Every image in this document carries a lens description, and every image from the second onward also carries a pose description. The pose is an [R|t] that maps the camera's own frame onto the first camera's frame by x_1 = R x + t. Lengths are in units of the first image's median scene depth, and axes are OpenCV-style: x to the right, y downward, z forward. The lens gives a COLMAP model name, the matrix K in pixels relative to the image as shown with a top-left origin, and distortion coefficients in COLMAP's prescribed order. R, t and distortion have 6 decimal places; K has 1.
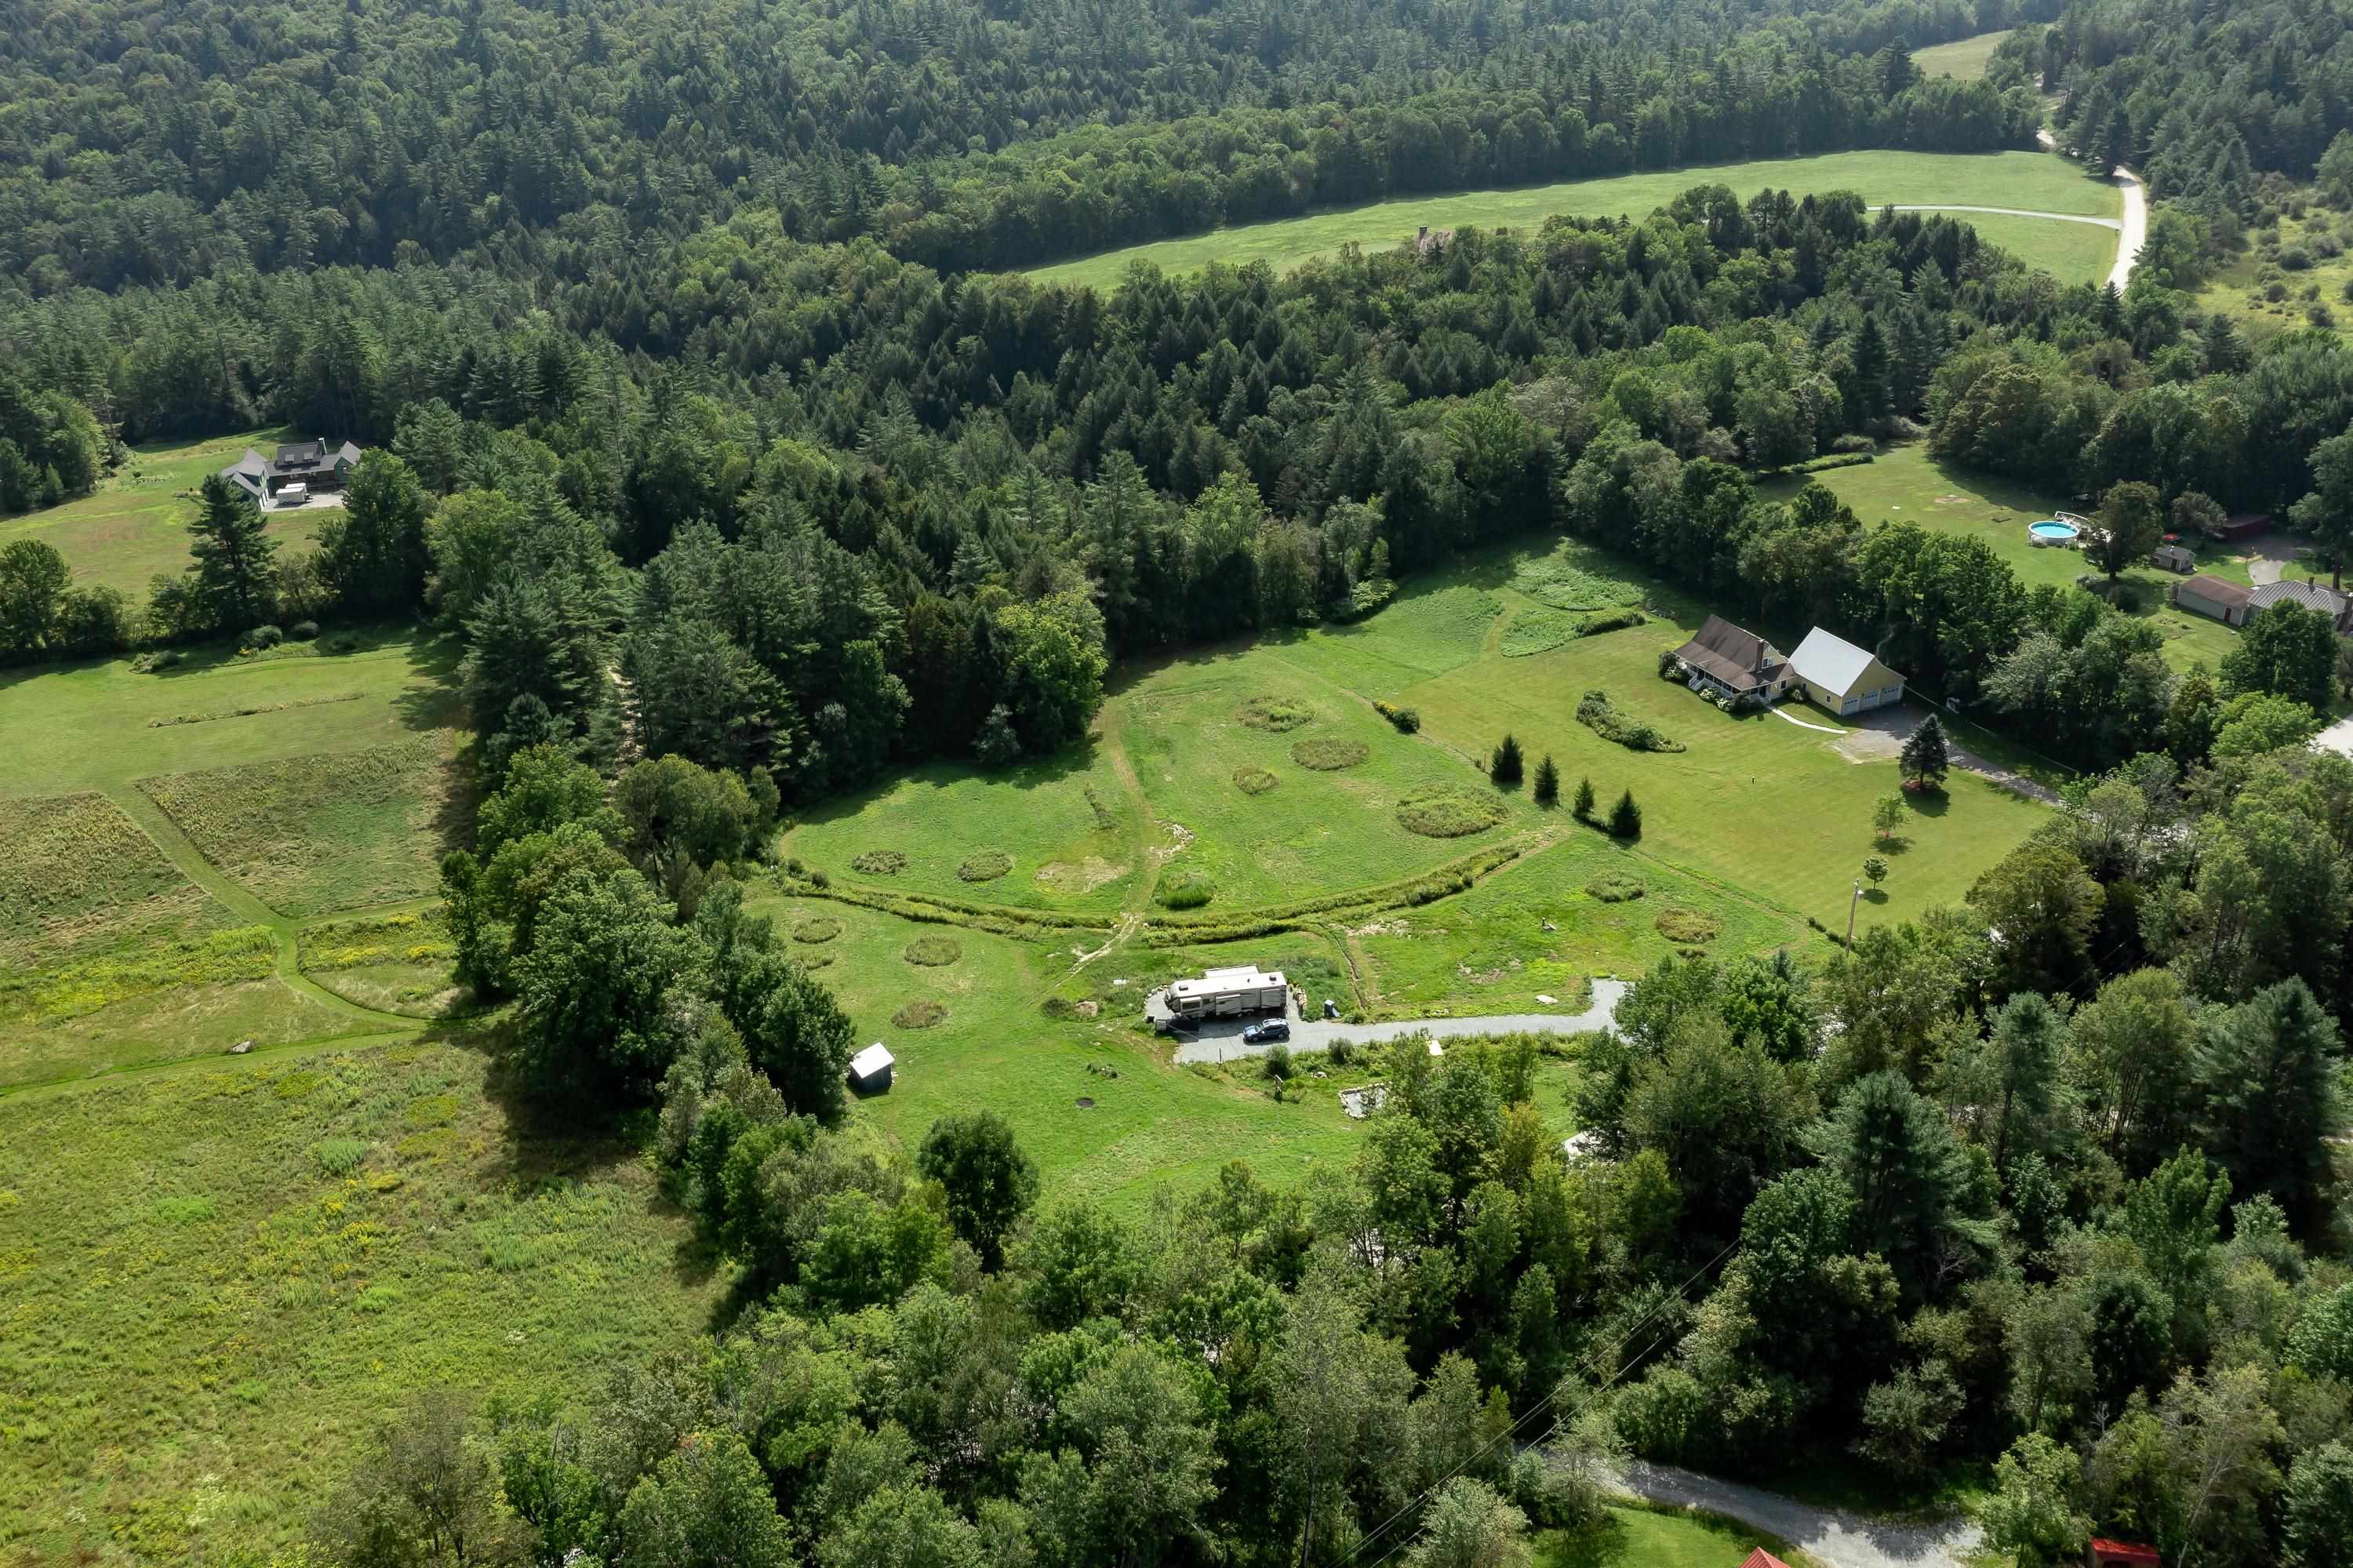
lens RADIAL K [[2010.4, 0, 1103.5], [0, 2010.4, 692.0], [0, 0, 1]] dist [-0.020494, 0.003773]
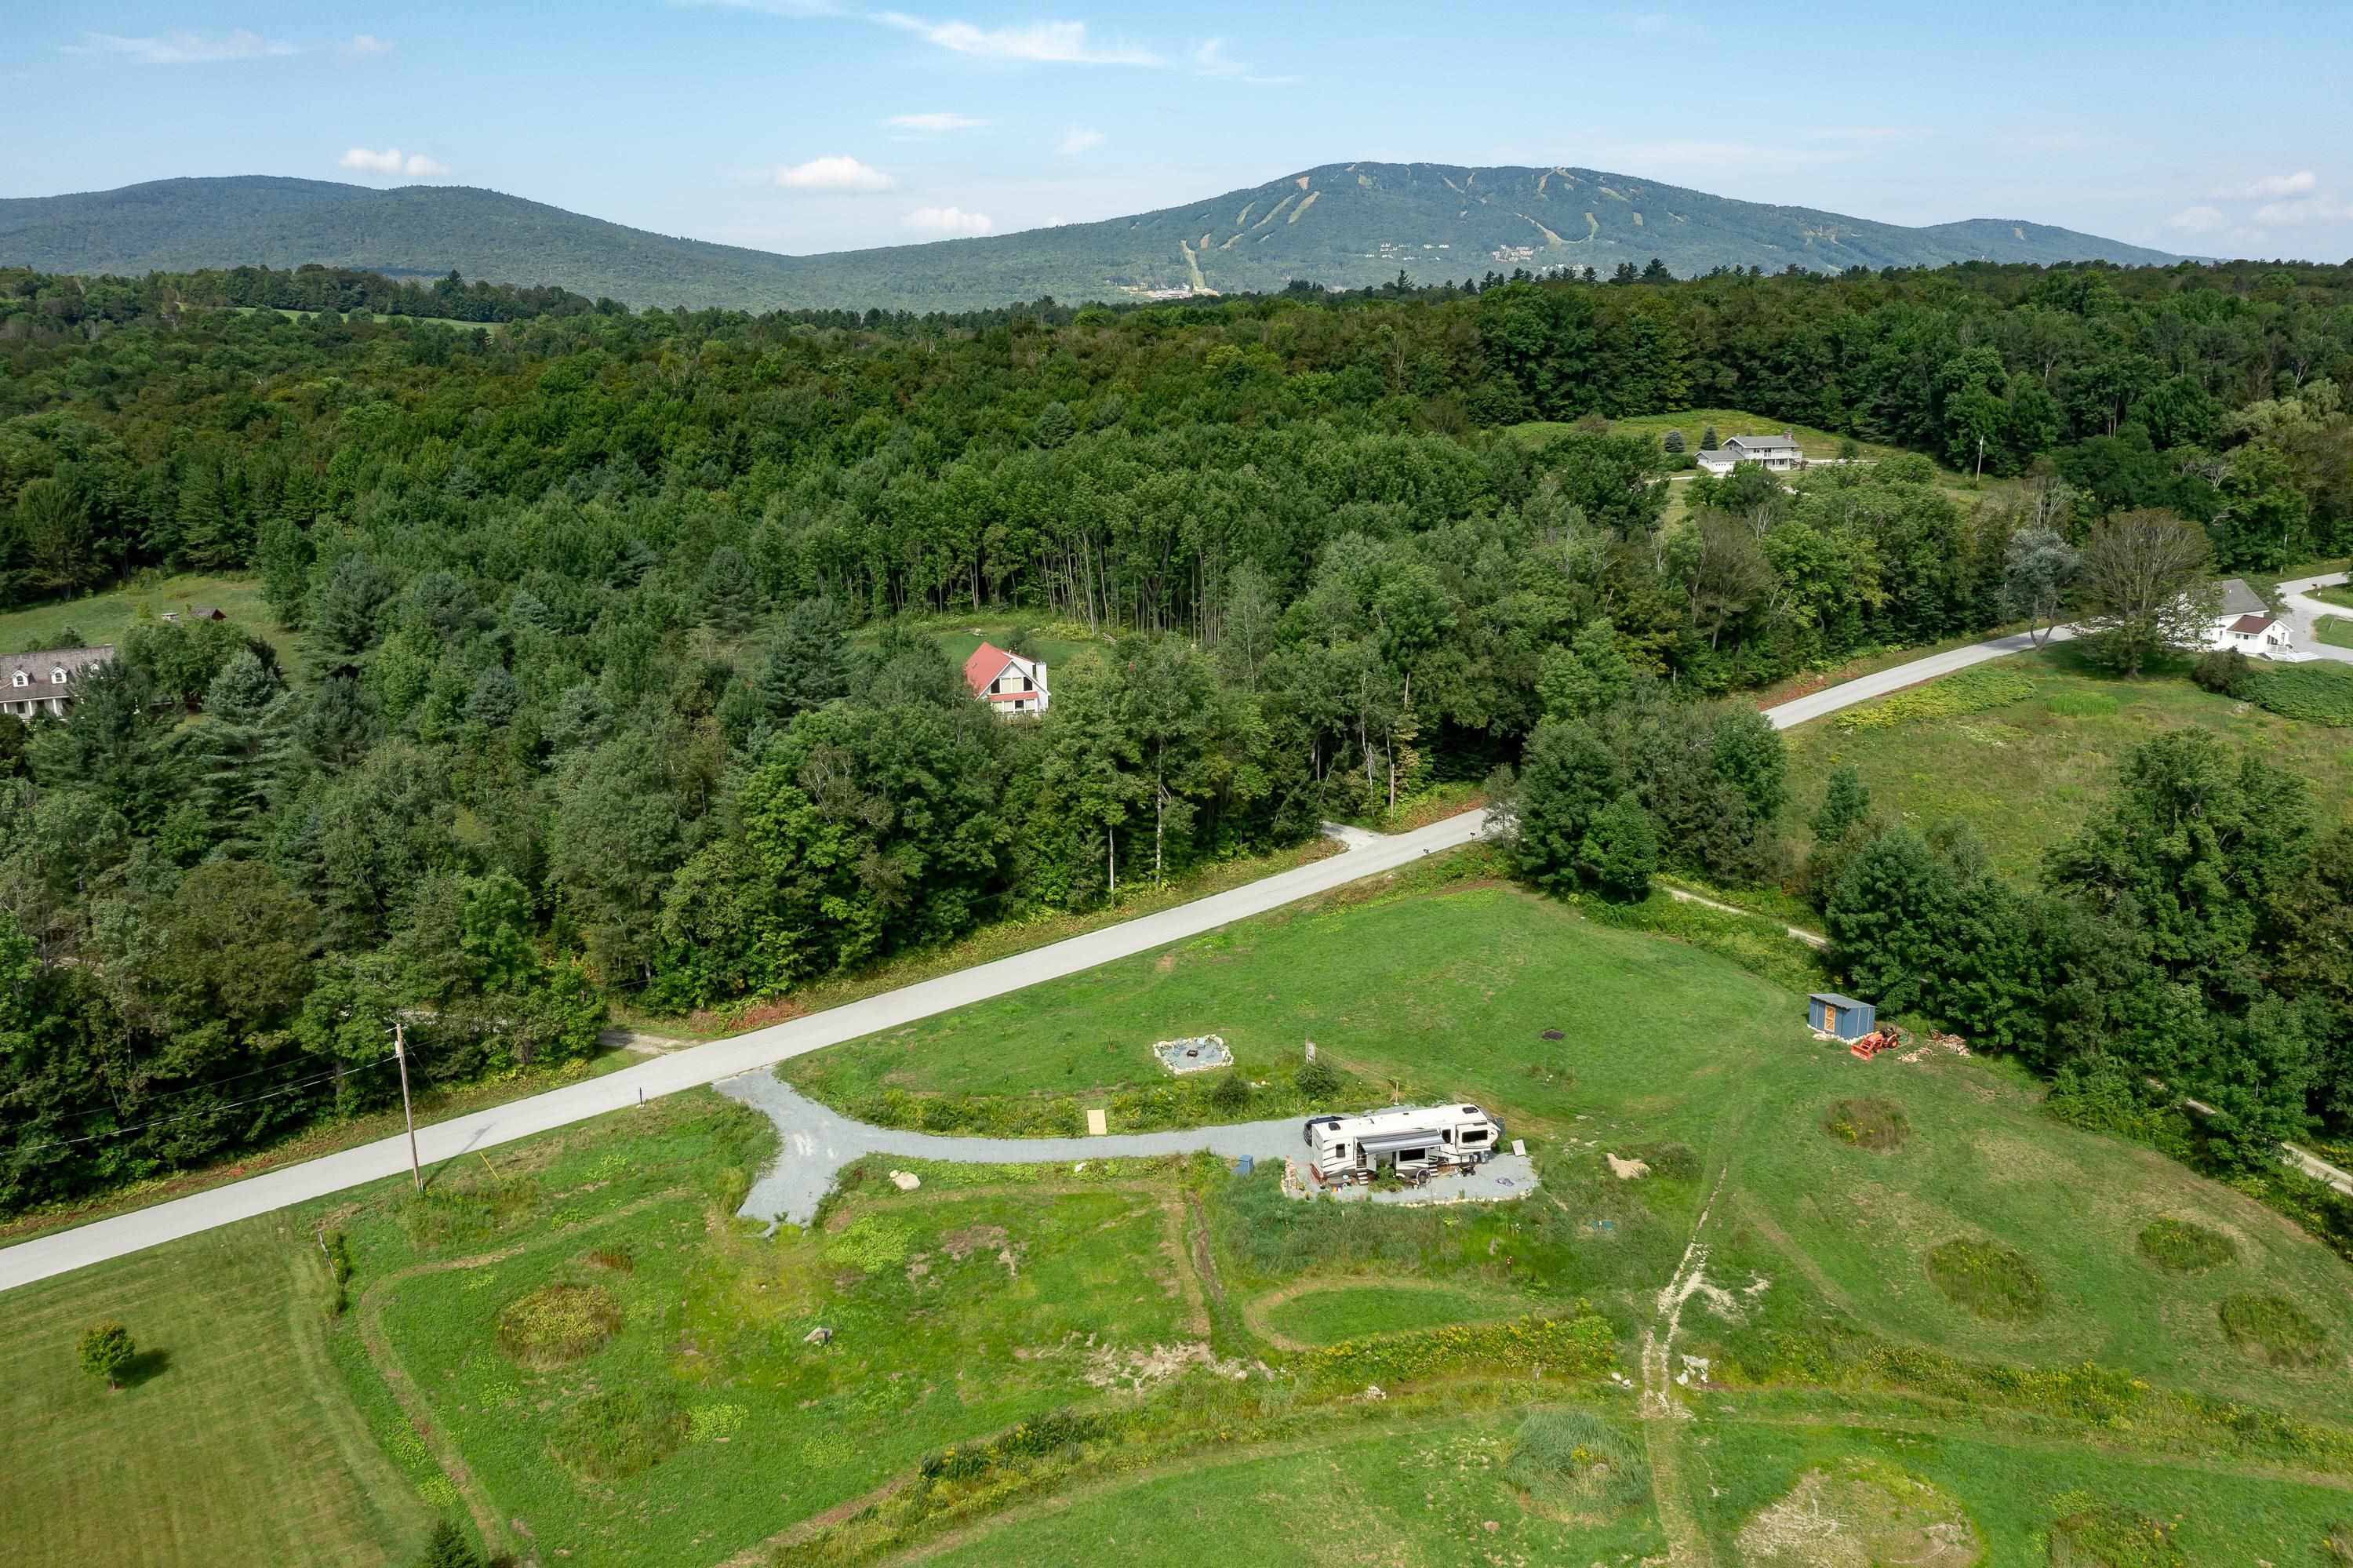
lens RADIAL K [[1850.7, 0, 1187.7], [0, 1850.7, 770.1], [0, 0, 1]] dist [-0.022663, 0.006395]
pose [[-0.996231, 0.067705, -0.054229, 0.129421], [0.020616, 0.792040, 0.610121, -0.252907], [0.084260, 0.606703, -0.790451, 1.160143]]
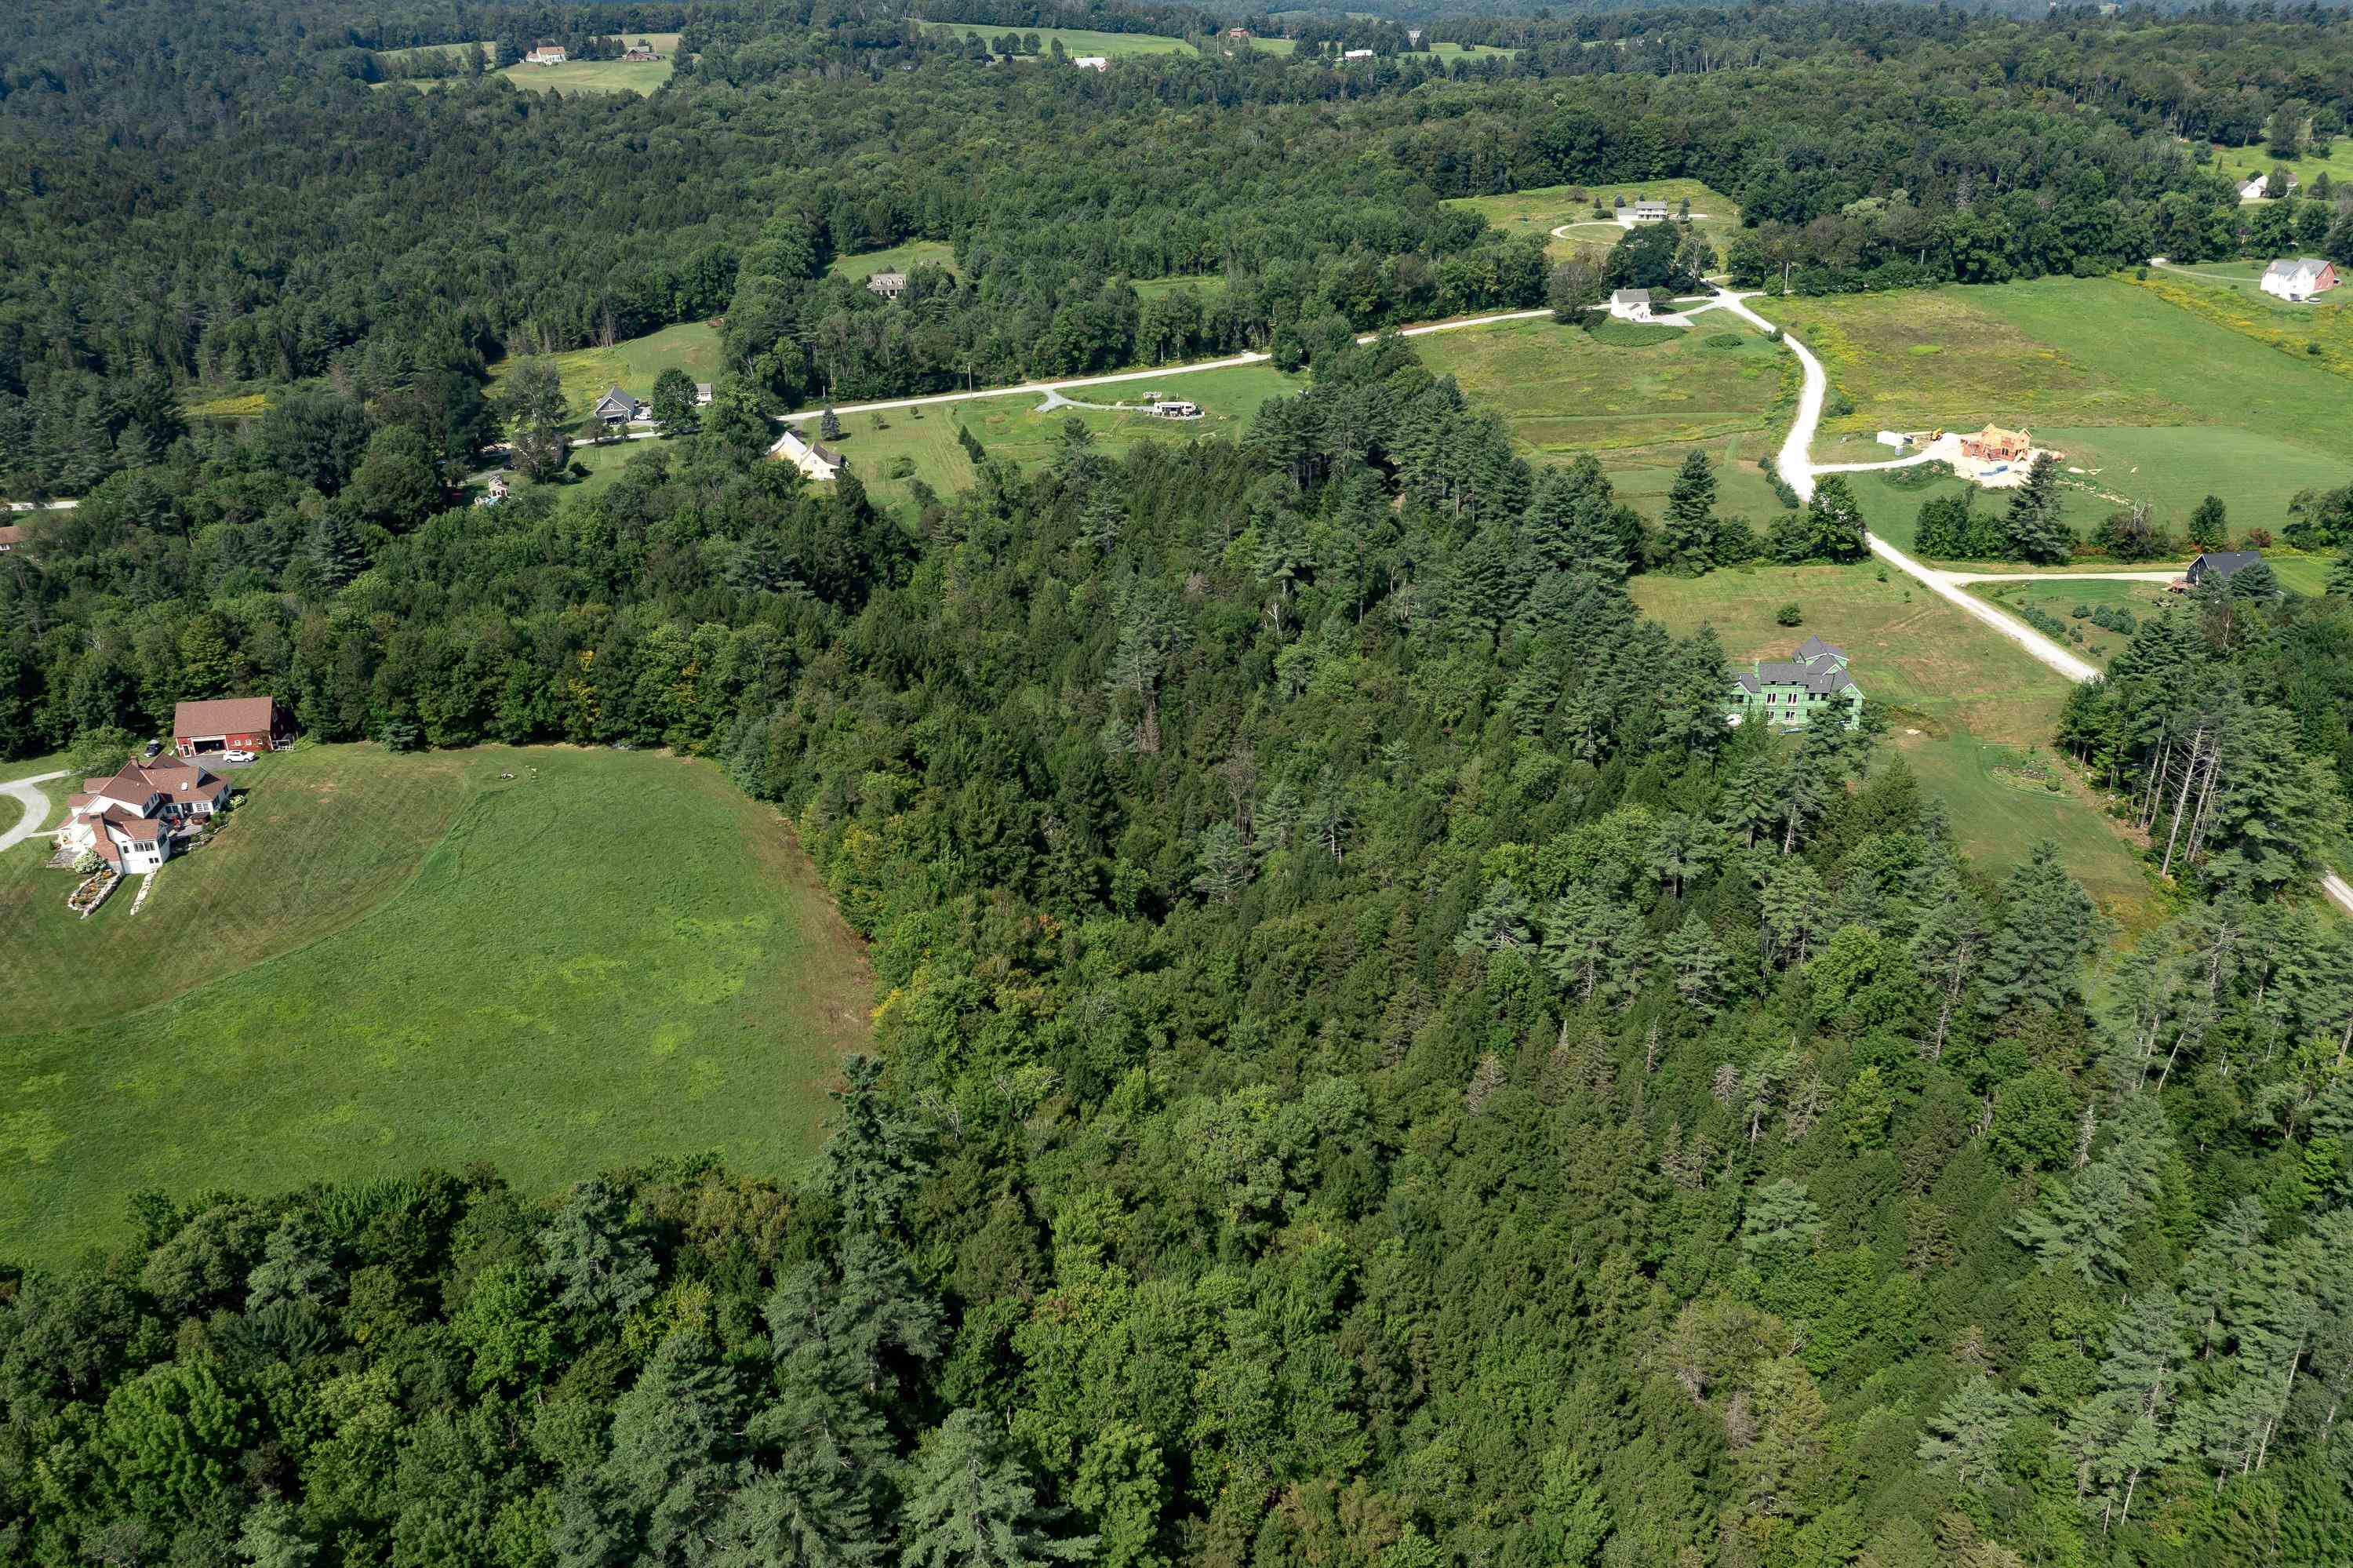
lens RADIAL K [[1850.7, 0, 1187.7], [0, 1850.7, 770.1], [0, 0, 1]] dist [-0.022663, 0.006395]
pose [[-0.957913, -0.061732, 0.280341, -0.593263], [0.166180, 0.677060, 0.716920, -1.134427], [-0.234065, 0.733334, -0.638306, 2.522508]]
